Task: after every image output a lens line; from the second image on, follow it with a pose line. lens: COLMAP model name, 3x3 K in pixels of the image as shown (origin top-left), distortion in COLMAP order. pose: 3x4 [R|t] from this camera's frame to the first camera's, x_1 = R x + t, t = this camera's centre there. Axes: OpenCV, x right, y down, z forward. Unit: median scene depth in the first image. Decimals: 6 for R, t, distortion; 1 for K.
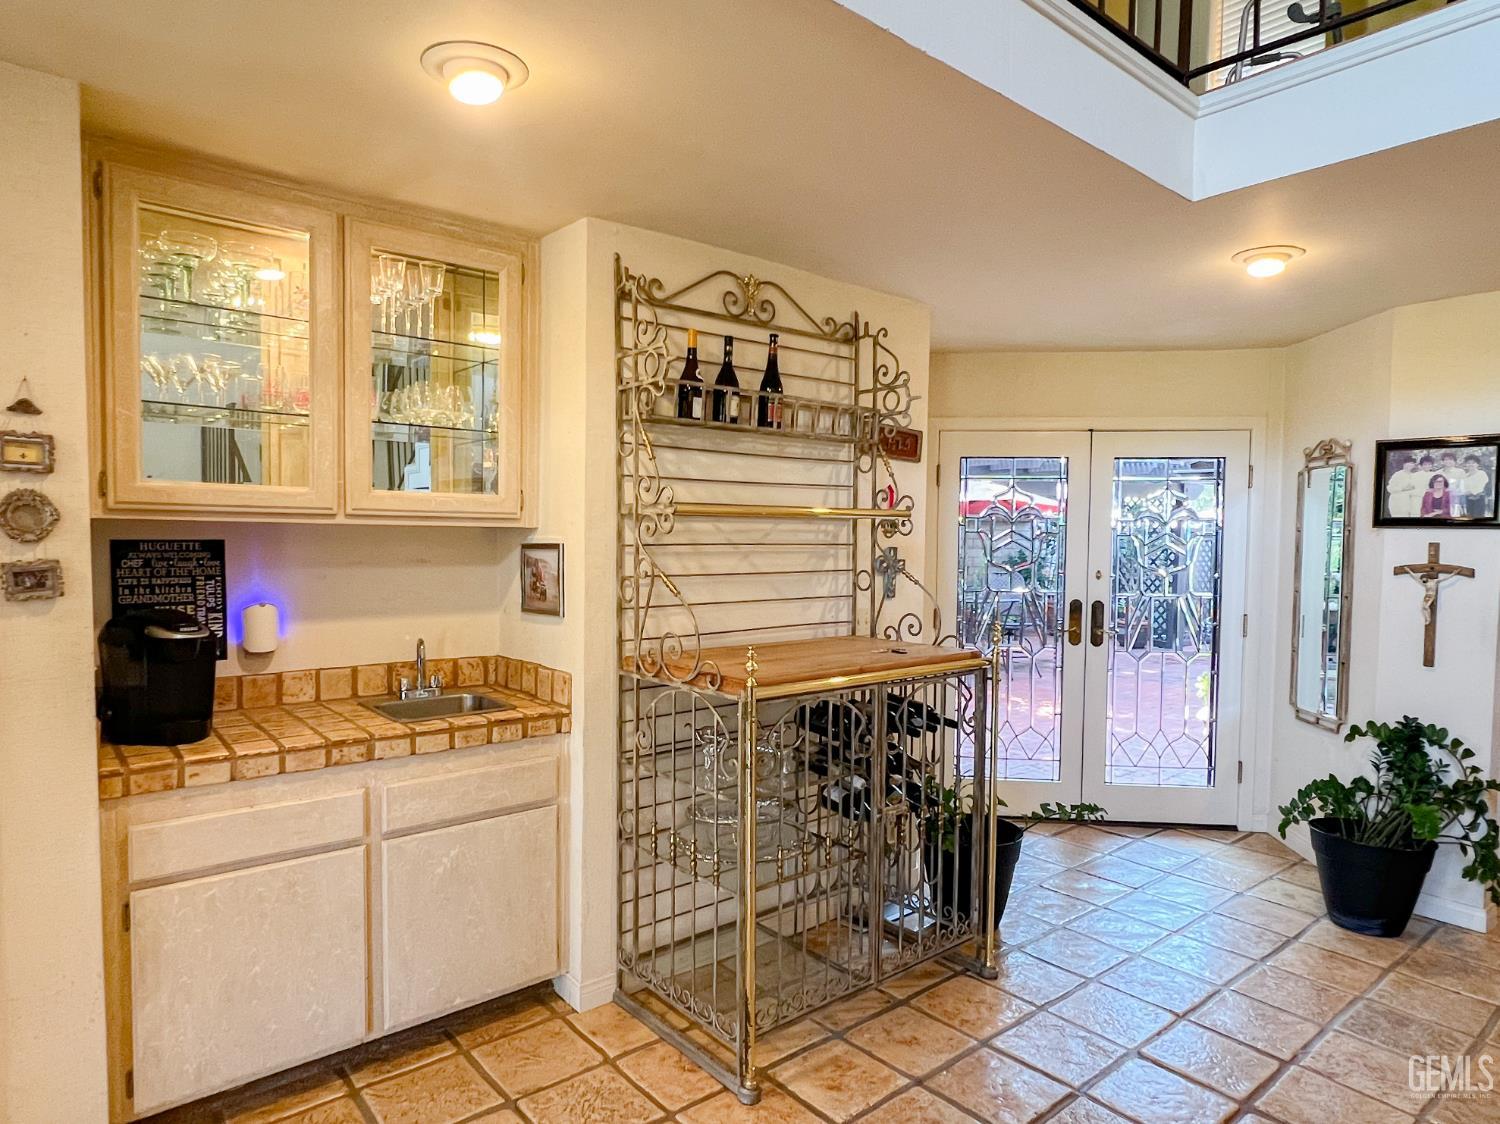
lens RADIAL K [[914.9, 0, 728.2], [0, 914.9, 579.3], [0, 0, 1]] dist [-0.002454, 0.003938]
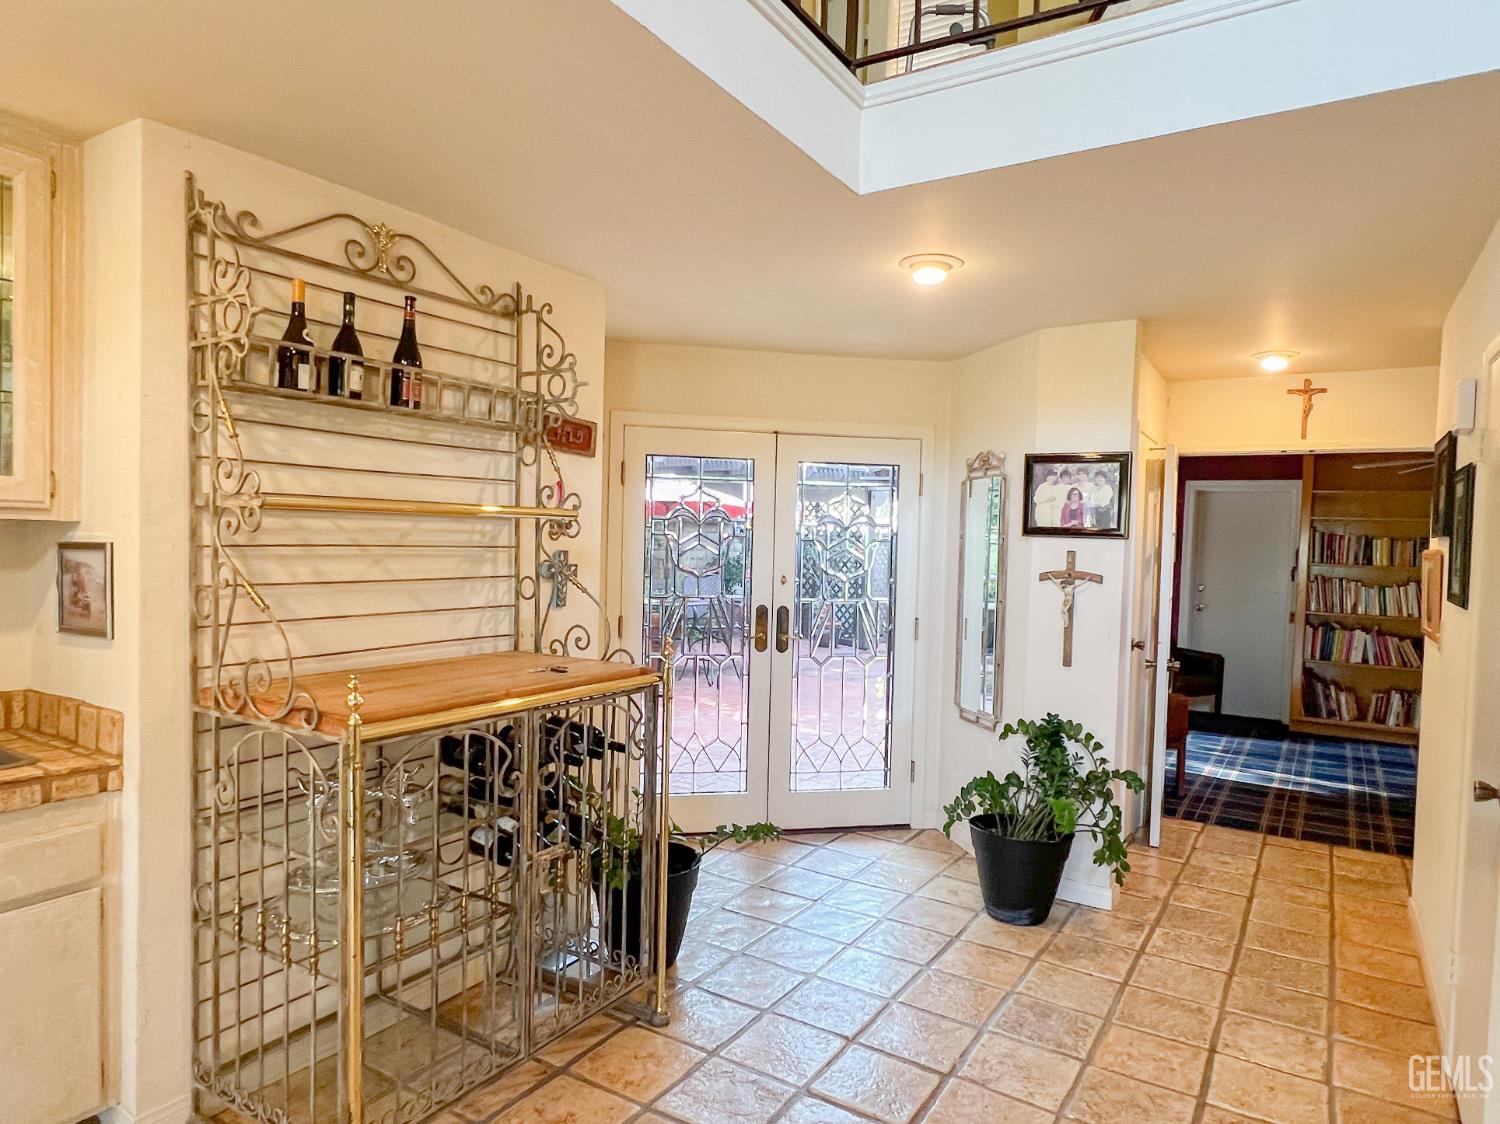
lens RADIAL K [[914.9, 0, 735.1], [0, 914.9, 576.0], [0, 0, 1]] dist [-0.002454, 0.003938]
pose [[0.953481, 0.000866, 0.301451, 0.081236], [-0.000129, 0.999997, -0.002463, -0.008955], [-0.301452, 0.002309, 0.953479, 0.107732]]
